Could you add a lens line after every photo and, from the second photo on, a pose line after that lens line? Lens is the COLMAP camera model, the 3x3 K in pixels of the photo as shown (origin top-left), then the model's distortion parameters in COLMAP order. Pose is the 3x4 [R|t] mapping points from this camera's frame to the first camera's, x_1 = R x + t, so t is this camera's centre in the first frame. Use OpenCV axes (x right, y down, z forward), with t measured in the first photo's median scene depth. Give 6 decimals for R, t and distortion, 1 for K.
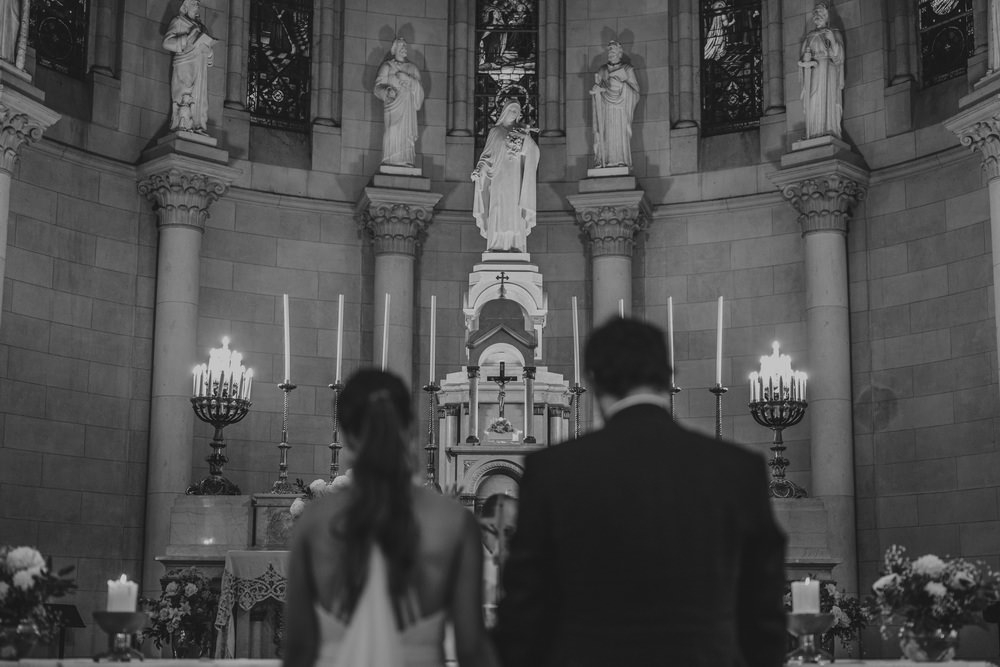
lens RADIAL K [[1586.0, 0, 509.4], [0, 1586.0, 336.4], [0, 0, 1]] dist [0.044835, 0.000000]
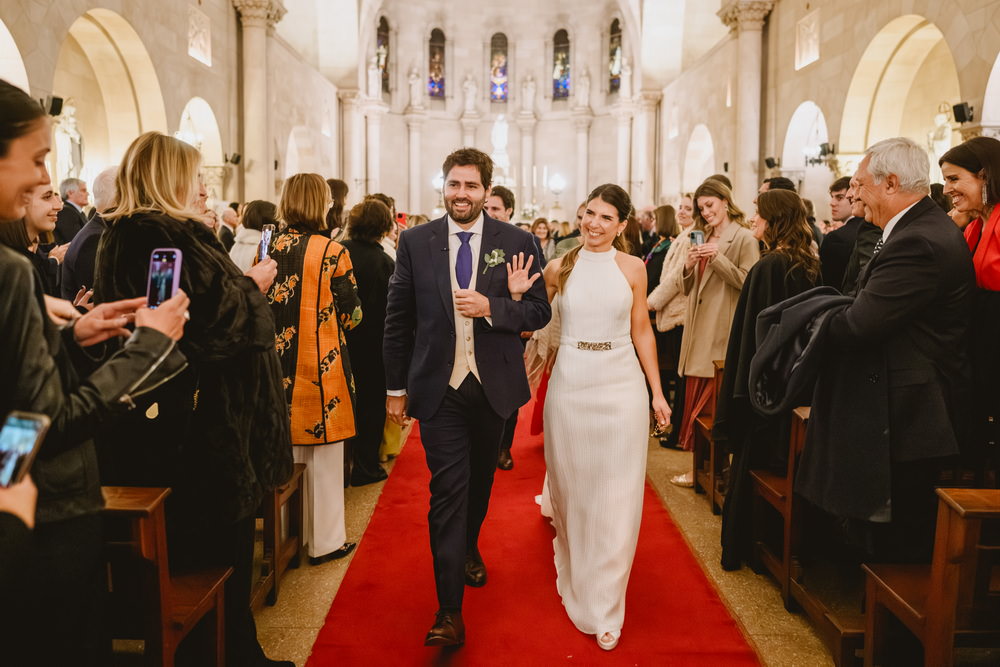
lens RADIAL K [[807.3, 0, 503.1], [0, 807.3, 327.5], [0, 0, 1]] dist [-0.005690, 0.006634]
pose [[0.999929, 0.002065, 0.011754, -0.013627], [-0.005470, 0.954659, 0.297652, -0.184207], [-0.010607, -0.297696, 0.954602, -0.938373]]
